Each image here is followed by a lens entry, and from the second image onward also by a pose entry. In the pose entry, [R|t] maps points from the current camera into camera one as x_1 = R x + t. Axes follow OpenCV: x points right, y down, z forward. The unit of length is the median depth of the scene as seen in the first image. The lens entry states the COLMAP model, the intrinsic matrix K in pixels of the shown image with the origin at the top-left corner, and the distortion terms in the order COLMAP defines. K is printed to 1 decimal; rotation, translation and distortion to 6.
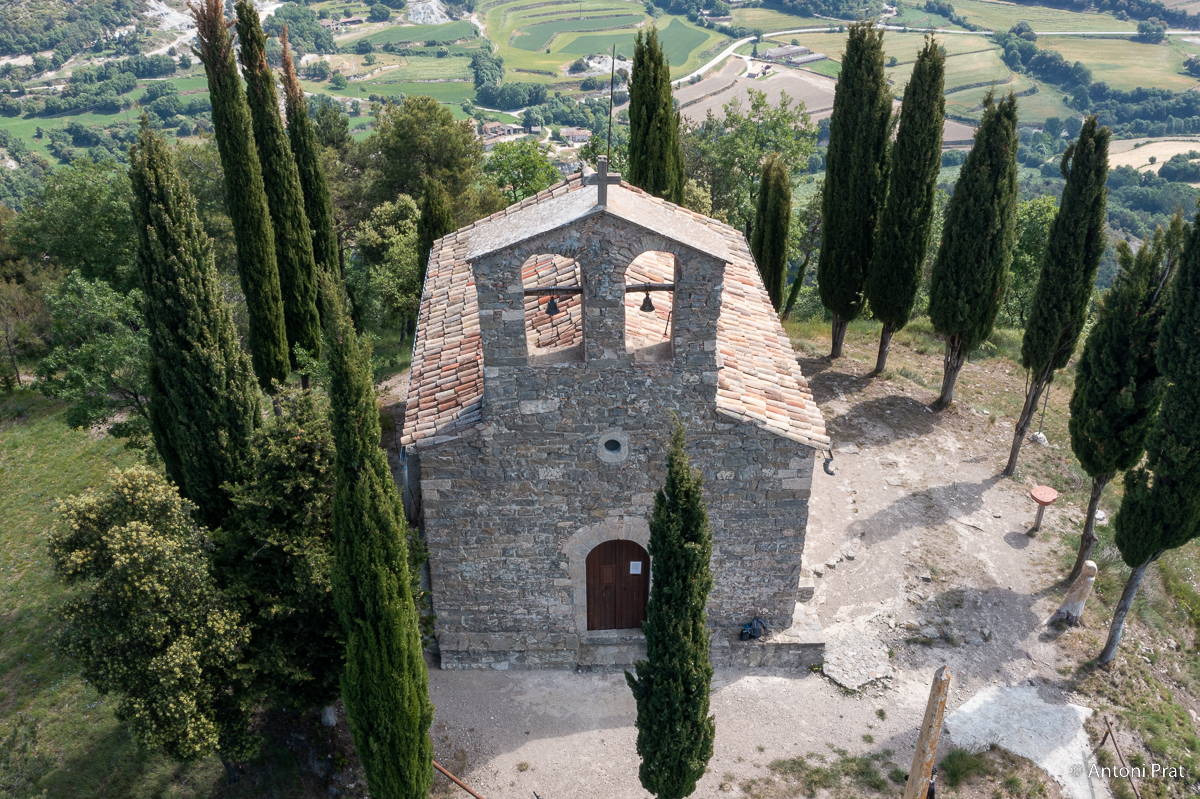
lens RADIAL K [[912.9, 0, 634.0], [0, 912.9, 401.4], [0, 0, 1]] dist [-0.005666, -0.001840]
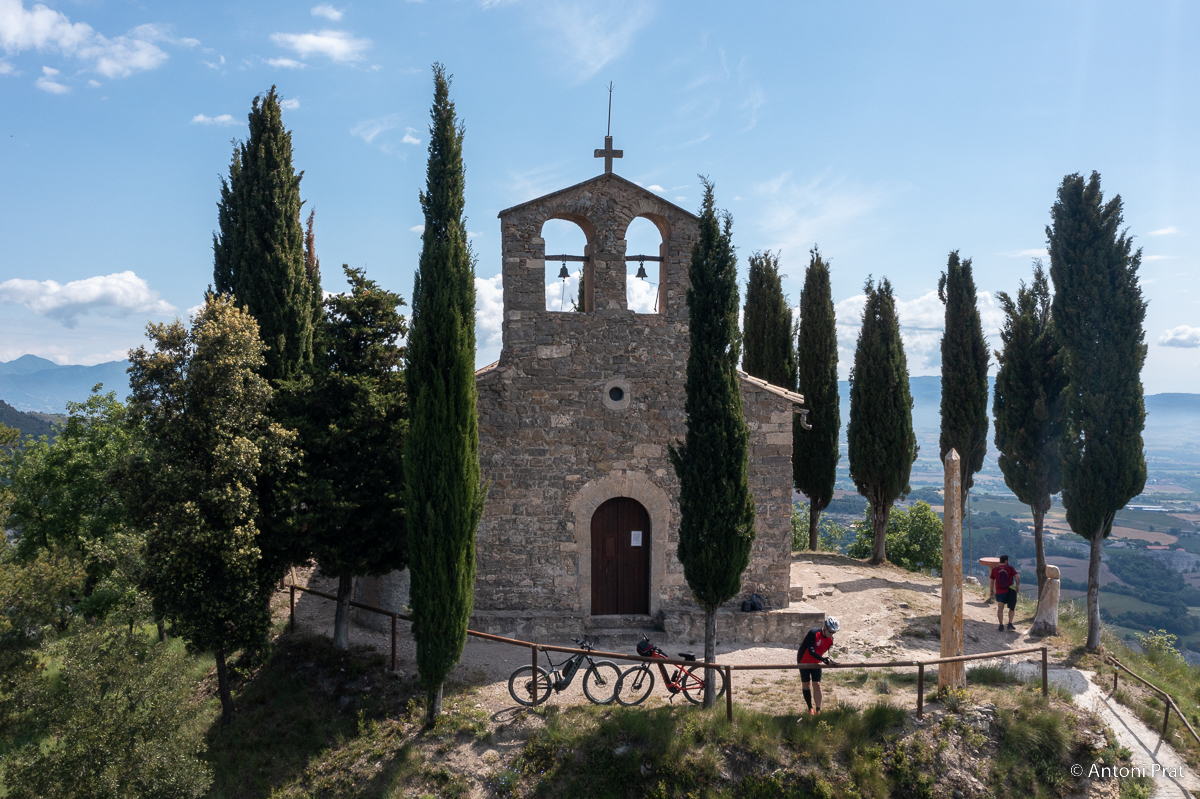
lens RADIAL K [[893.5, 0, 580.0], [0, 893.5, 464.2], [0, 0, 1]] dist [-0.006377, -0.000932]
pose [[0.997117, -0.014031, 0.074568, -0.147475], [0.046235, 0.891587, -0.450483, 0.603447], [-0.060163, 0.452632, 0.889666, 0.058079]]
